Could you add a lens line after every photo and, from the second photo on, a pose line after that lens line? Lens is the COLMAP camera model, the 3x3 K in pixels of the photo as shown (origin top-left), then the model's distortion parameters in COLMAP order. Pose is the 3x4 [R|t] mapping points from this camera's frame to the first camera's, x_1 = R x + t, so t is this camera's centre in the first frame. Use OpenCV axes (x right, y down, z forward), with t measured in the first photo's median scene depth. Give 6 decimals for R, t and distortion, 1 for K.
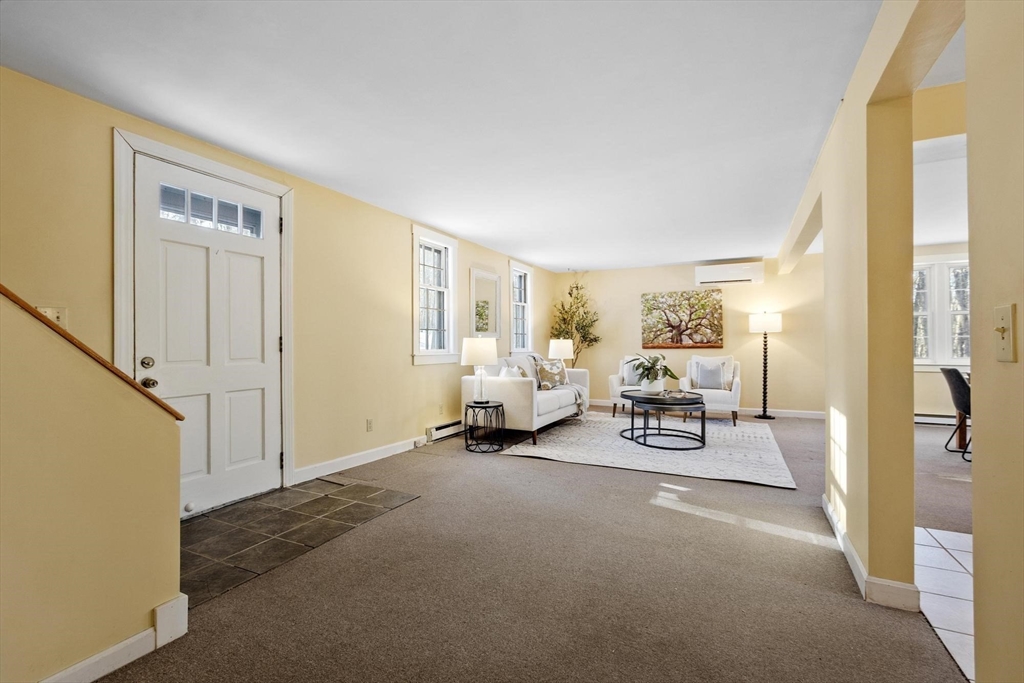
lens RADIAL K [[457.5, 0, 514.0], [0, 457.5, 342.9], [0, 0, 1]] dist [0.001842, 0.000008]
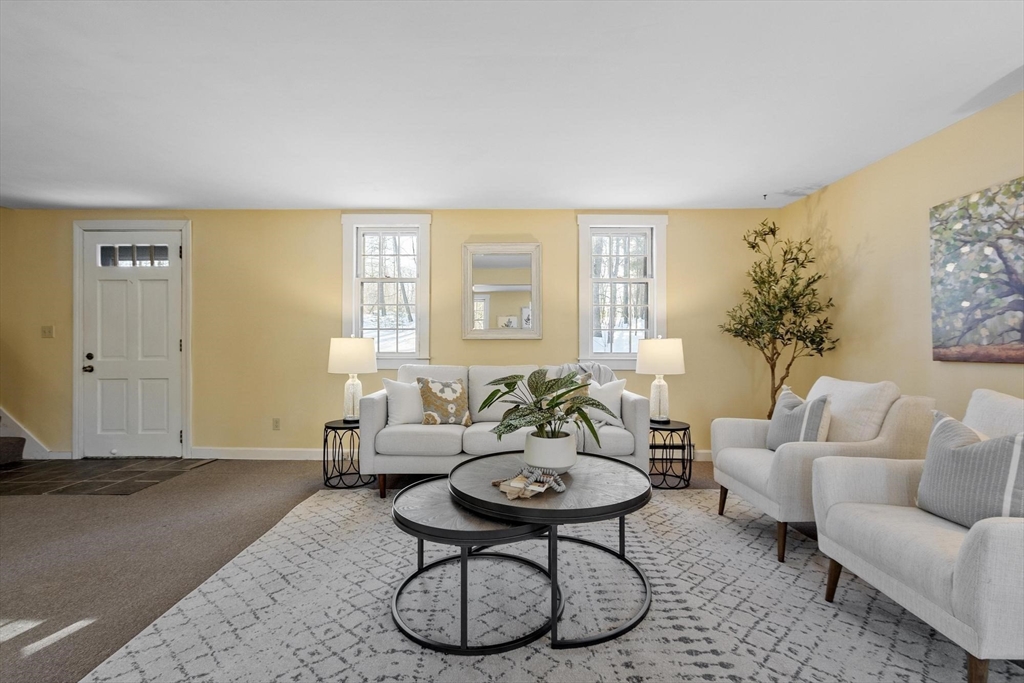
lens RADIAL K [[457.5, 0, 509.1], [0, 457.5, 343.6], [0, 0, 1]] dist [0.001842, 0.000008]
pose [[0.445150, -0.001618, -0.895455, 0.504519], [-0.000074, 0.999998, -0.001843, -0.000045], [0.895456, 0.000886, 0.445149, 0.605407]]
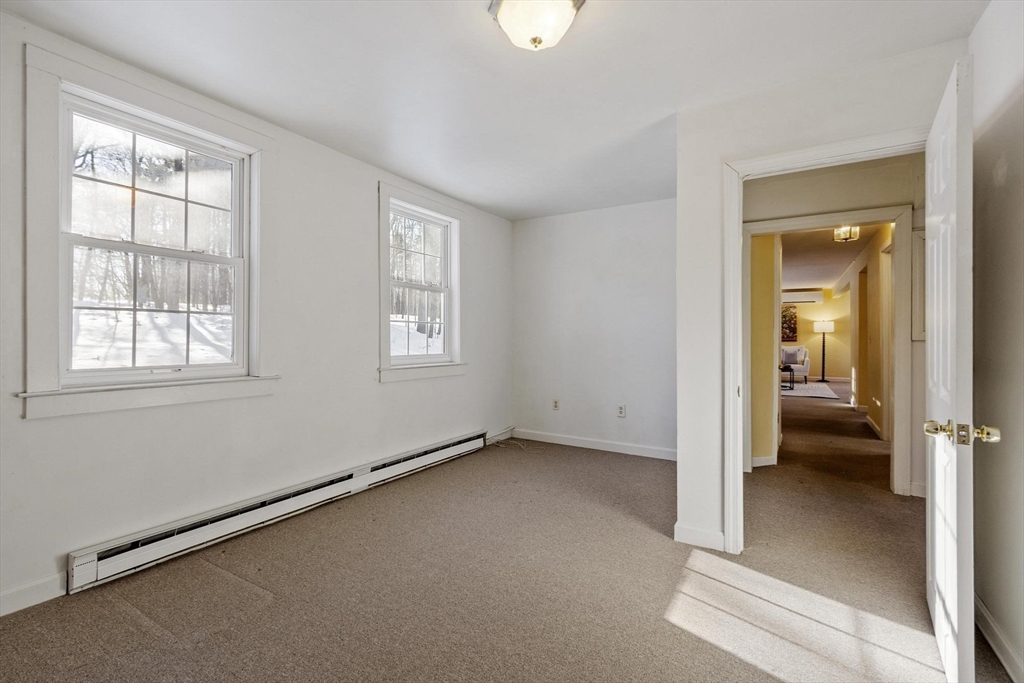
lens RADIAL K [[457.5, 0, 513.6], [0, 457.5, 341.1], [0, 0, 1]] dist [0.001842, 0.000008]
pose [[0.996172, -0.000226, -0.087414, -0.450263], [0.000375, 0.999999, 0.001684, 0.007590], [0.087413, -0.001710, 0.996171, -0.796121]]
